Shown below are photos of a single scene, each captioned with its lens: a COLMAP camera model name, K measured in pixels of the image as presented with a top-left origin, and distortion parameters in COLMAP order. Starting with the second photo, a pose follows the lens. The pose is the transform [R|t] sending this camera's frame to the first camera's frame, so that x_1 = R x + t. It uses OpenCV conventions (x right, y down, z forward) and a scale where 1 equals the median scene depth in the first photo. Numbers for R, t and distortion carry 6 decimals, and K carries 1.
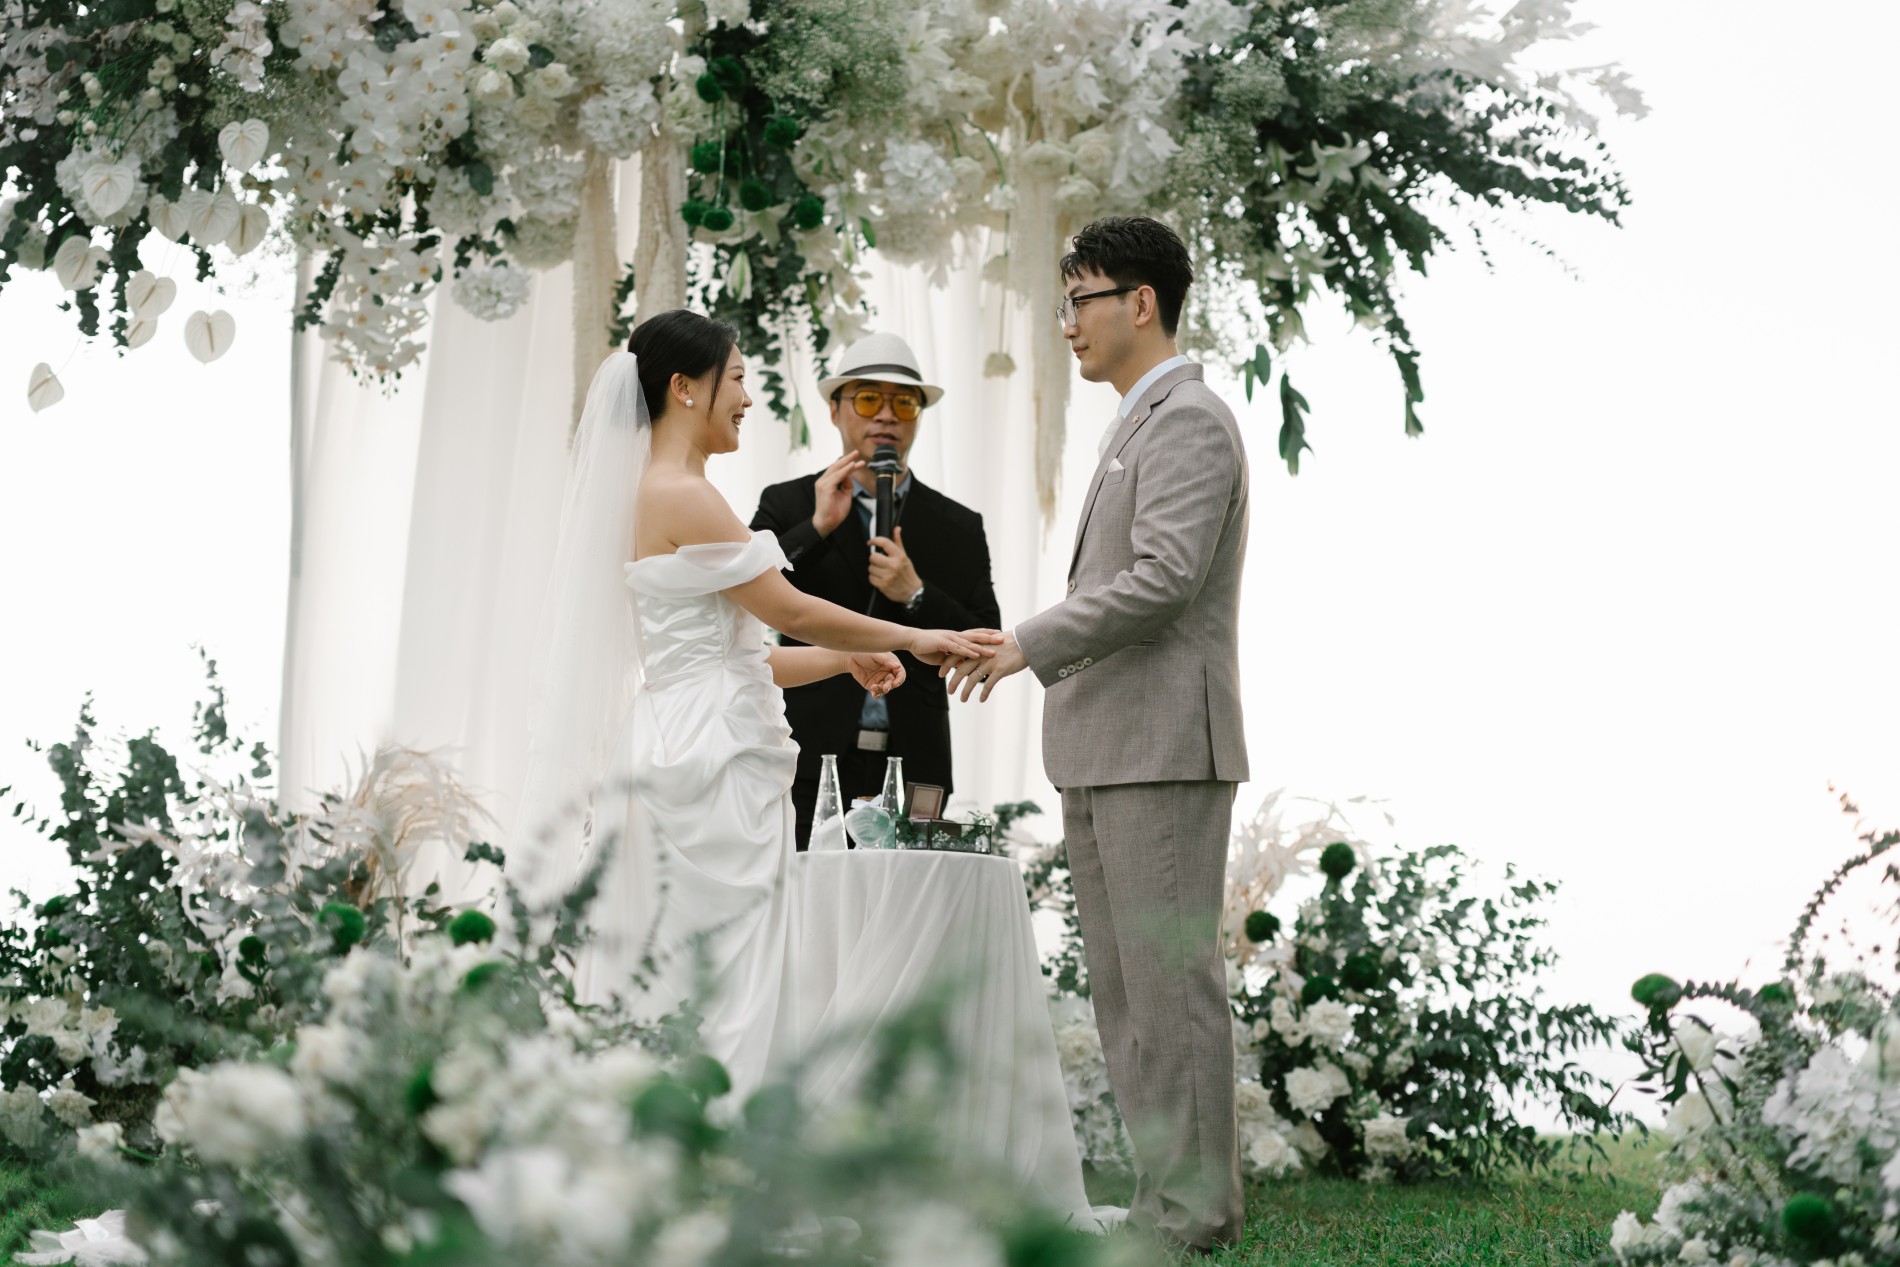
lens RADIAL K [[4524.0, 0, 950.0], [0, 4524.0, 633.5], [0, 0, 1]] dist [0.232353, -1.273456]
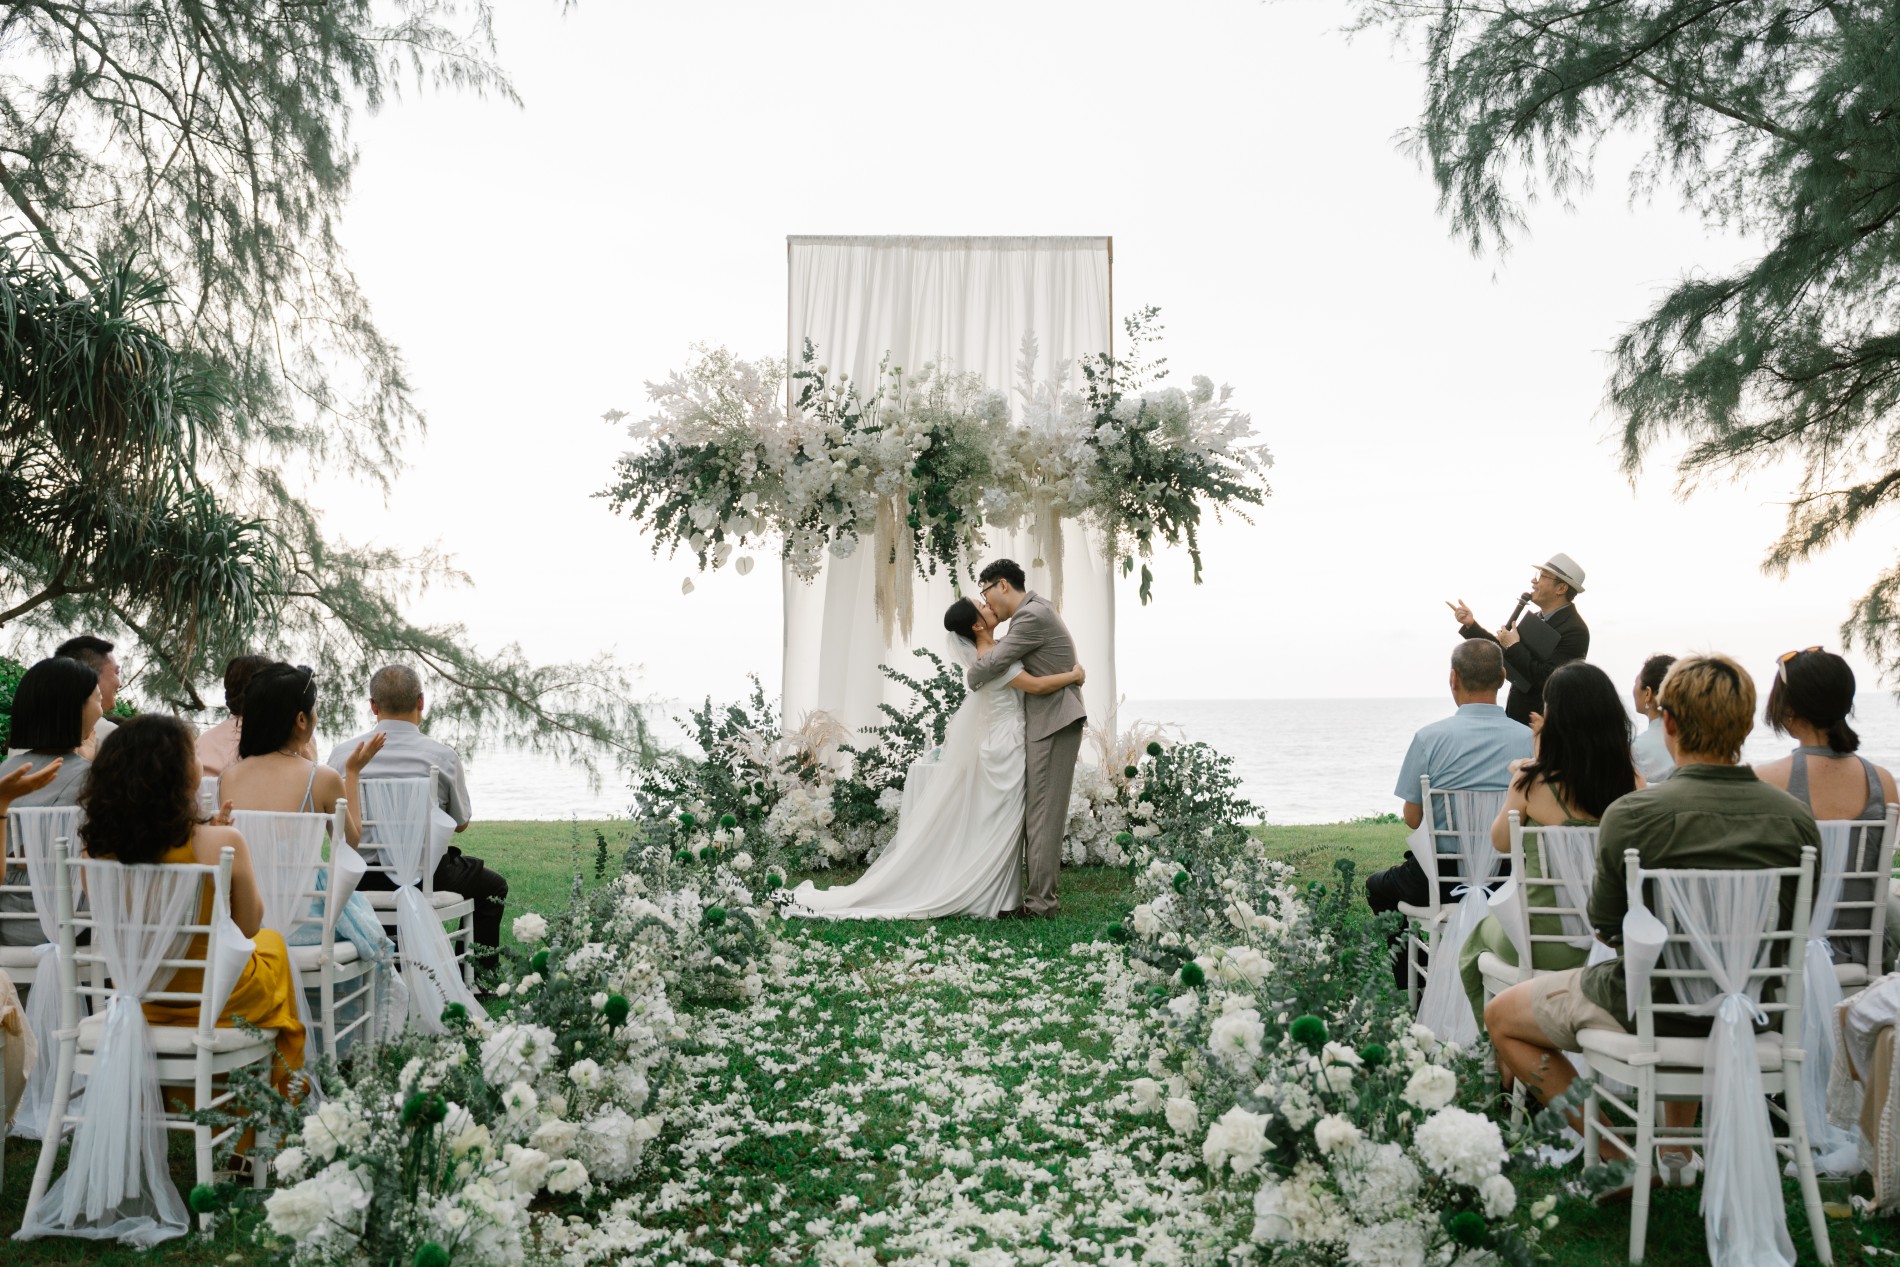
lens RADIAL K [[2027.6, 0, 964.5], [0, 2027.6, 694.7], [0, 0, 1]] dist [0.004410, 0.037506]
pose [[0.984103, -0.009304, -0.177353, 0.190962], [0.021131, 0.997667, 0.064912, -0.064060], [0.176336, -0.067628, 0.982004, -0.211277]]
